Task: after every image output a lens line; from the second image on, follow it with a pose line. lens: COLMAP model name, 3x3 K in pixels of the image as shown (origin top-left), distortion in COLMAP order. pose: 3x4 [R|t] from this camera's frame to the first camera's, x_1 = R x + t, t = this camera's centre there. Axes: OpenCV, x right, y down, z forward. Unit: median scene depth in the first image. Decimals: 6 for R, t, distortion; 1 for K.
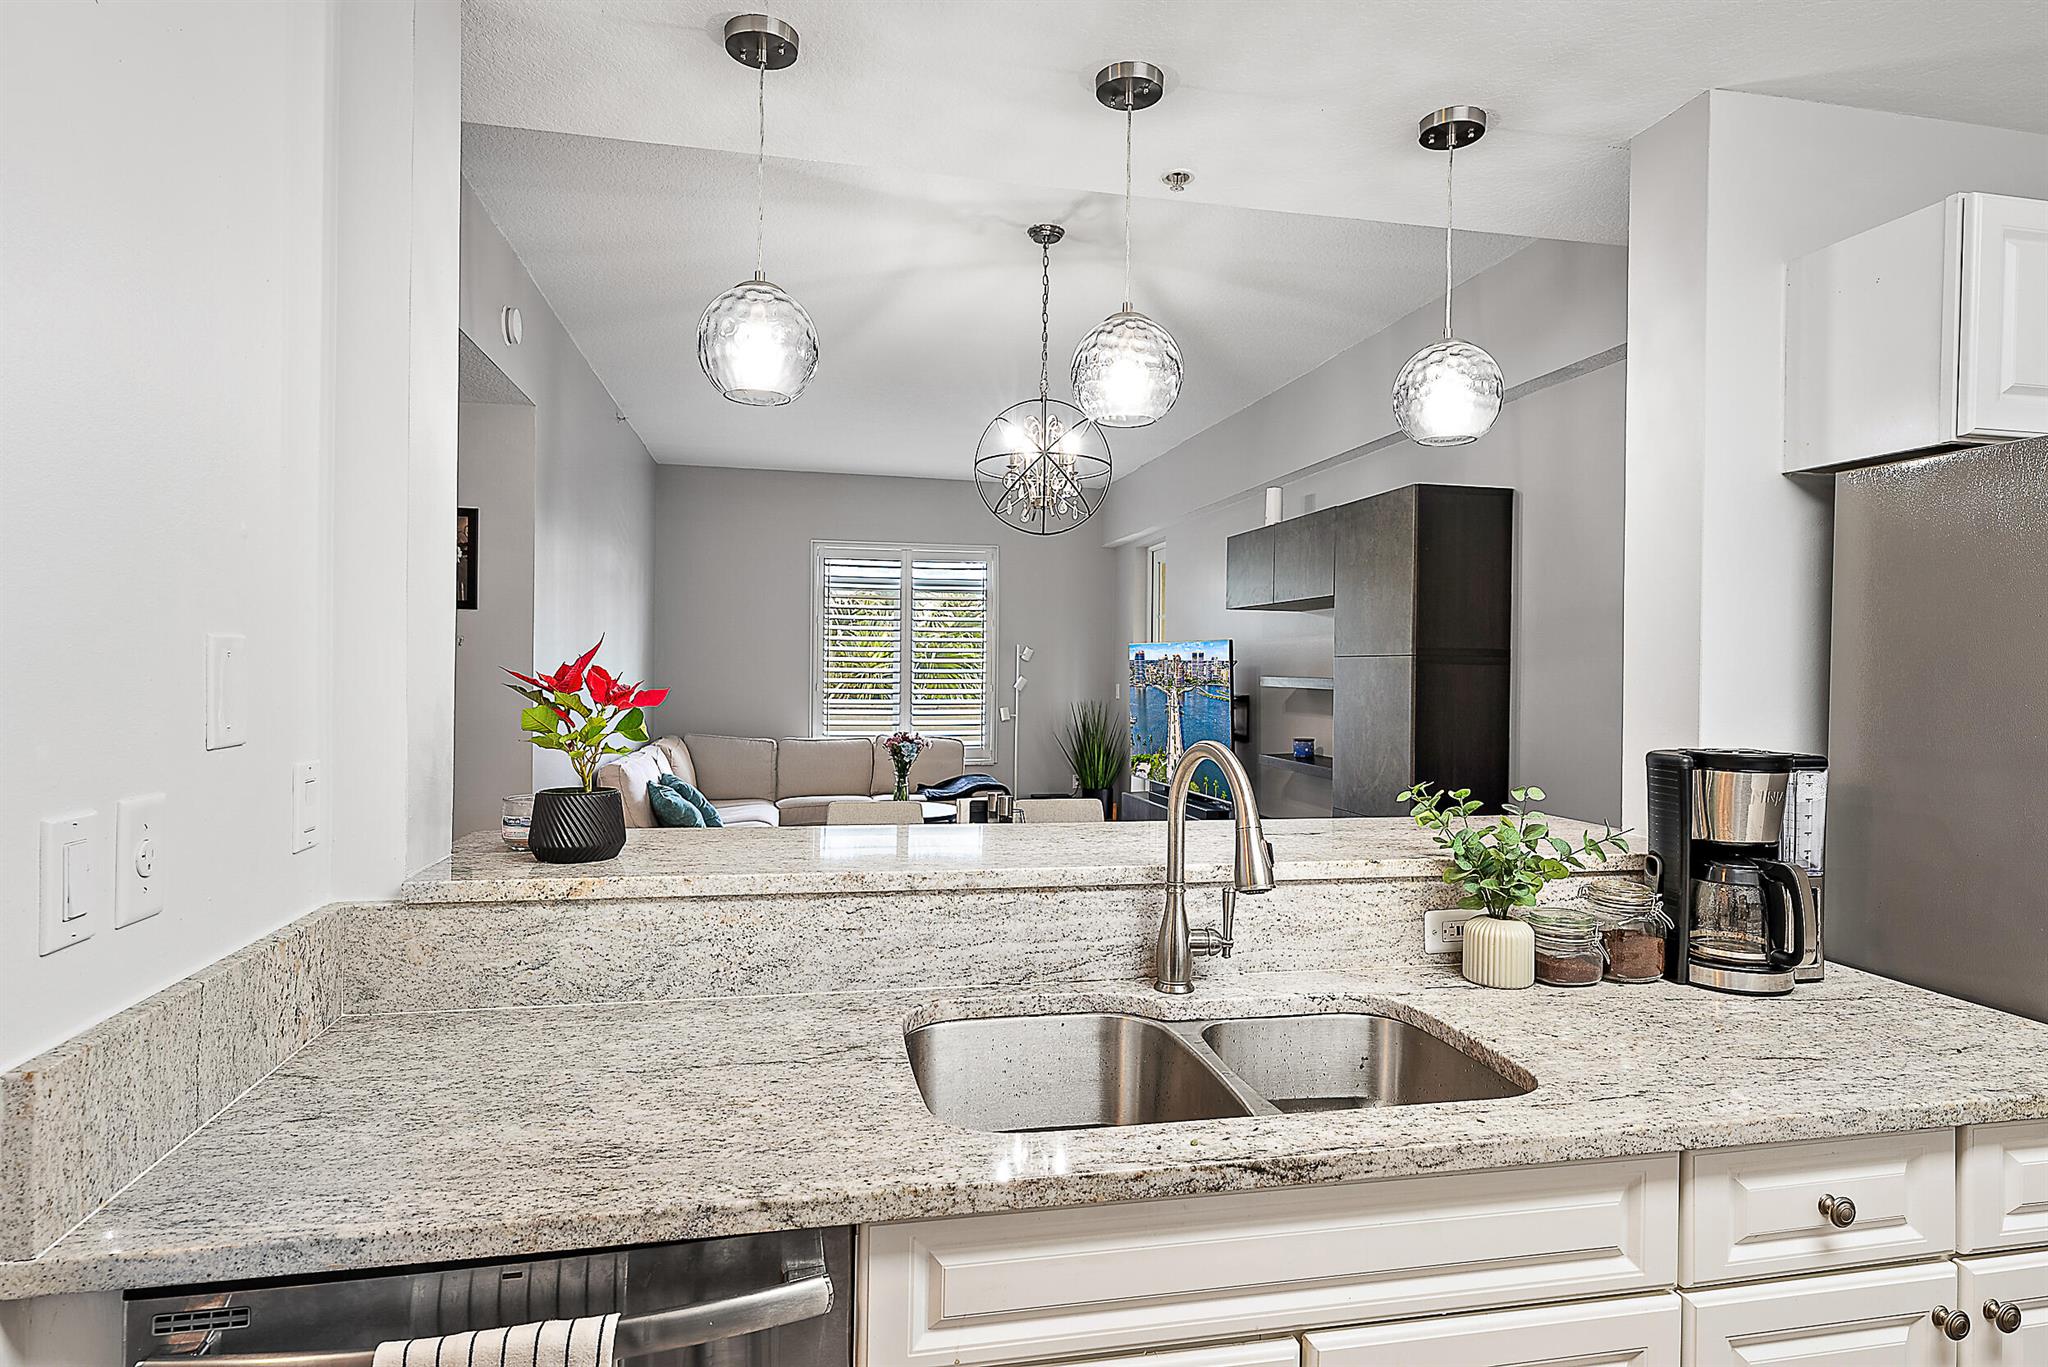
lens RADIAL K [[1107.1, 0, 1015.3], [0, 1107.1, 670.4], [0, 0, 1]] dist [0.002977, -0.000375]
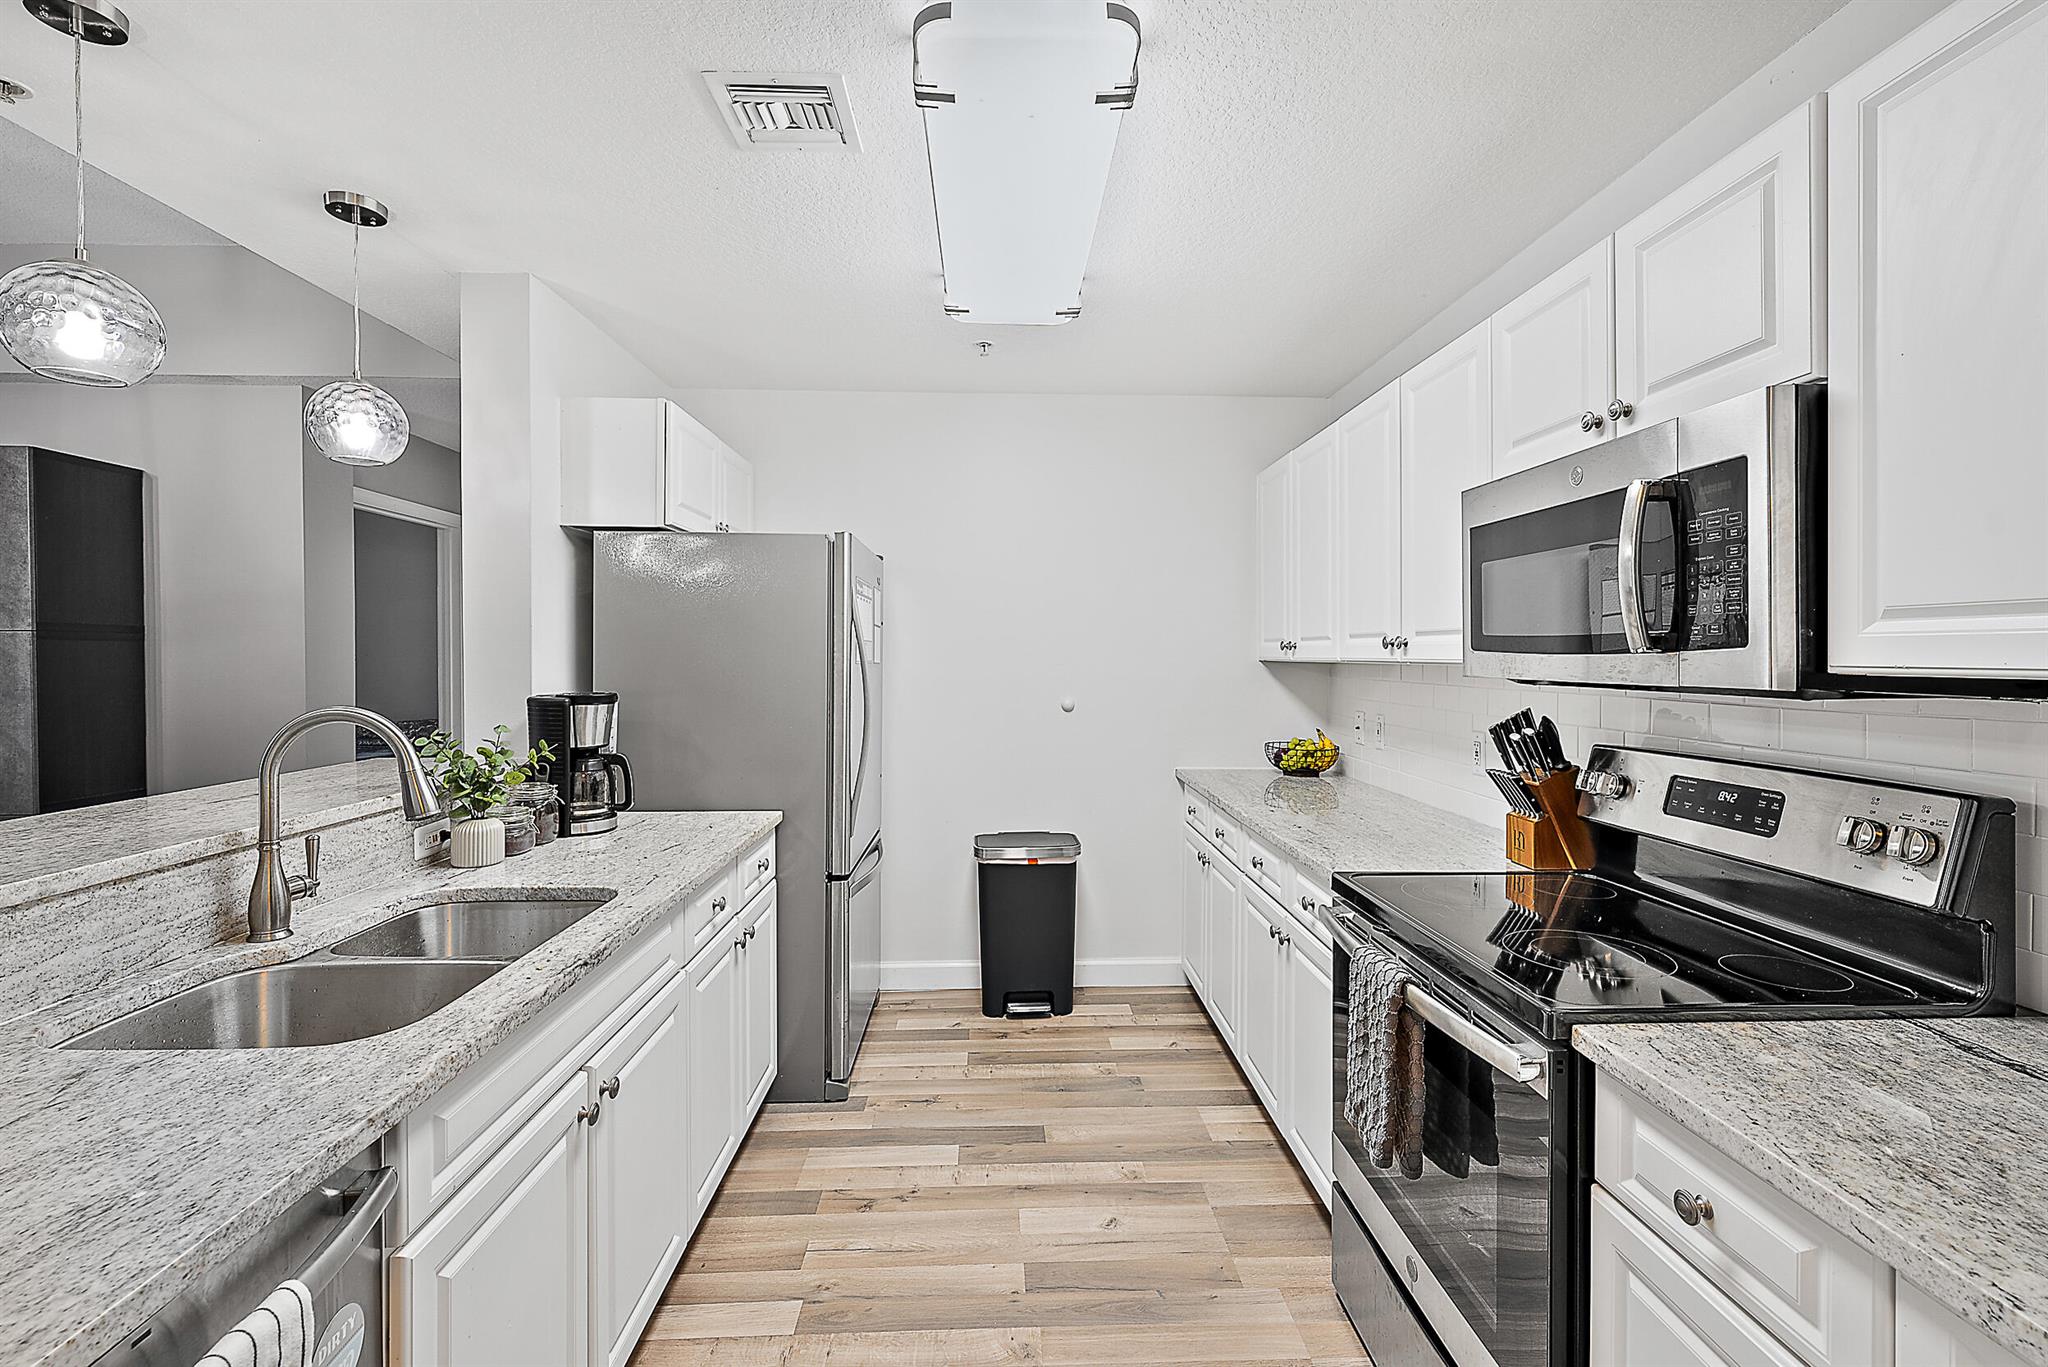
lens RADIAL K [[911.4, 0, 1026.7], [0, 911.4, 669.8], [0, 0, 1]] dist [0.002924, 0.000493]
pose [[0.162346, -0.030283, 0.986269, -0.612476], [0.003433, 0.999540, 0.030125, -0.002521], [-0.986728, -0.001505, 0.162375, 0.111693]]
